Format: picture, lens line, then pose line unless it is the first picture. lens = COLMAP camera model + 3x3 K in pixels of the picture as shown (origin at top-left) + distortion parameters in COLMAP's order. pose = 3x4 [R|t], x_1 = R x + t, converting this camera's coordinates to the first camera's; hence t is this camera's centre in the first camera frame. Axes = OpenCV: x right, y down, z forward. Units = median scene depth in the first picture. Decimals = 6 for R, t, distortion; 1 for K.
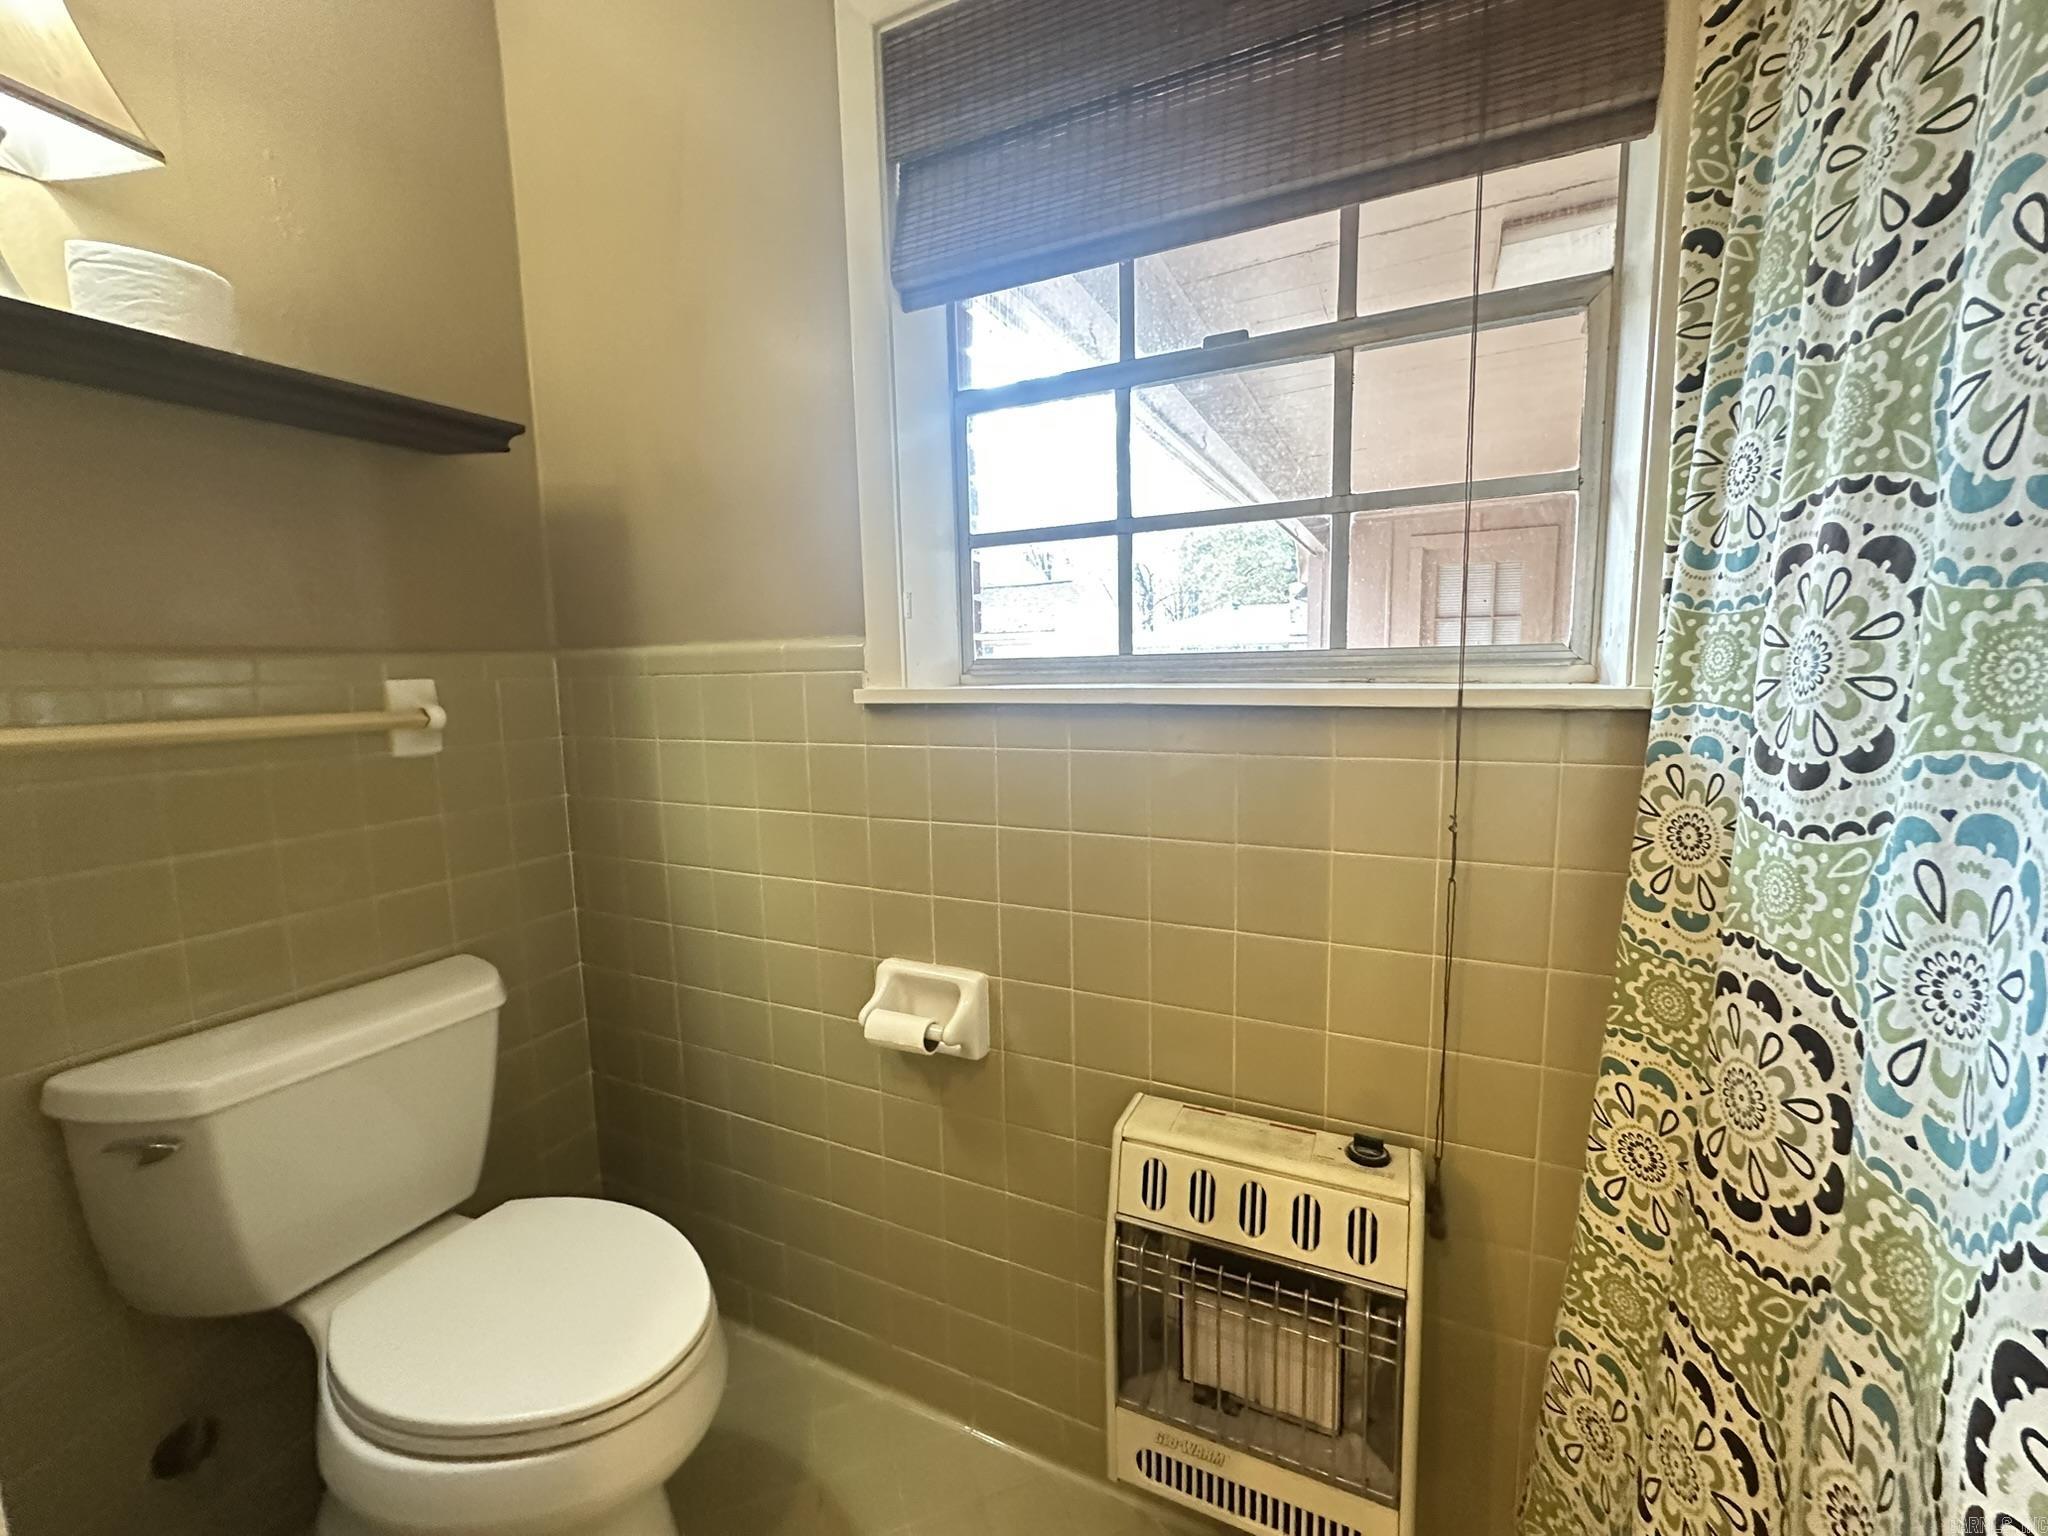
lens RADIAL K [[814.8, 0, 1023.6], [0, 814.8, 763.1], [0, 0, 1]] dist [-0.002542, 0.000039]
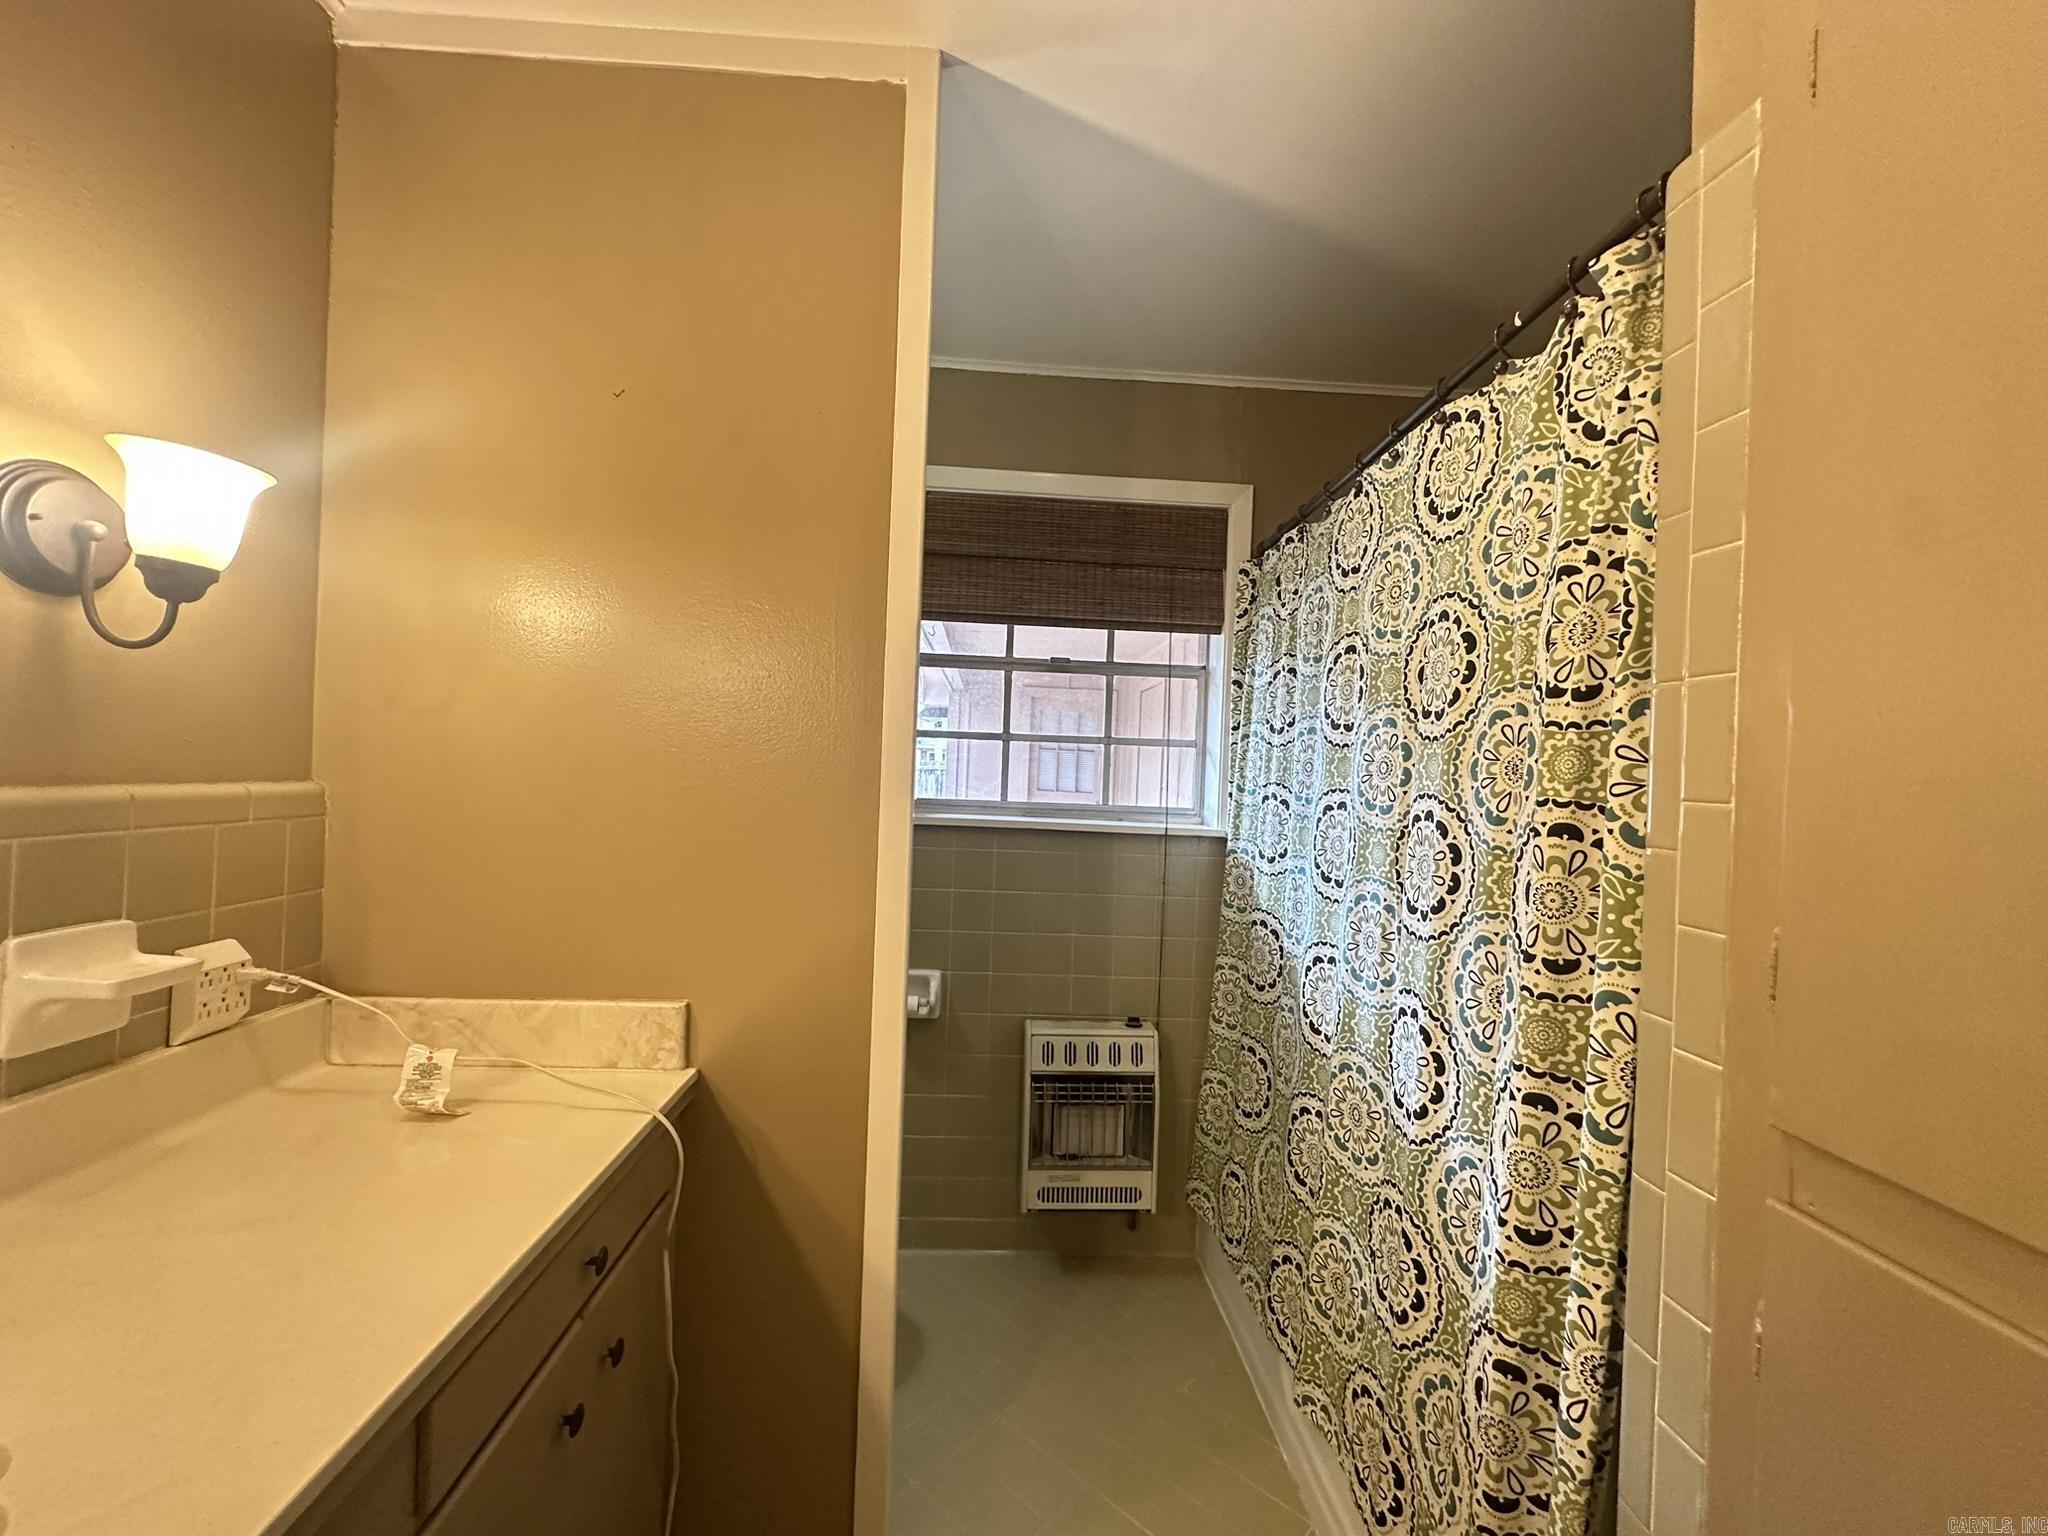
lens RADIAL K [[814.8, 0, 1023.6], [0, 814.8, 763.1], [0, 0, 1]] dist [-0.002542, 0.000039]
pose [[0.879377, 0.059081, 0.472446, -1.121064], [-0.002177, 0.992760, -0.120096, 0.016737], [-0.476121, 0.104581, 0.873139, -1.085810]]
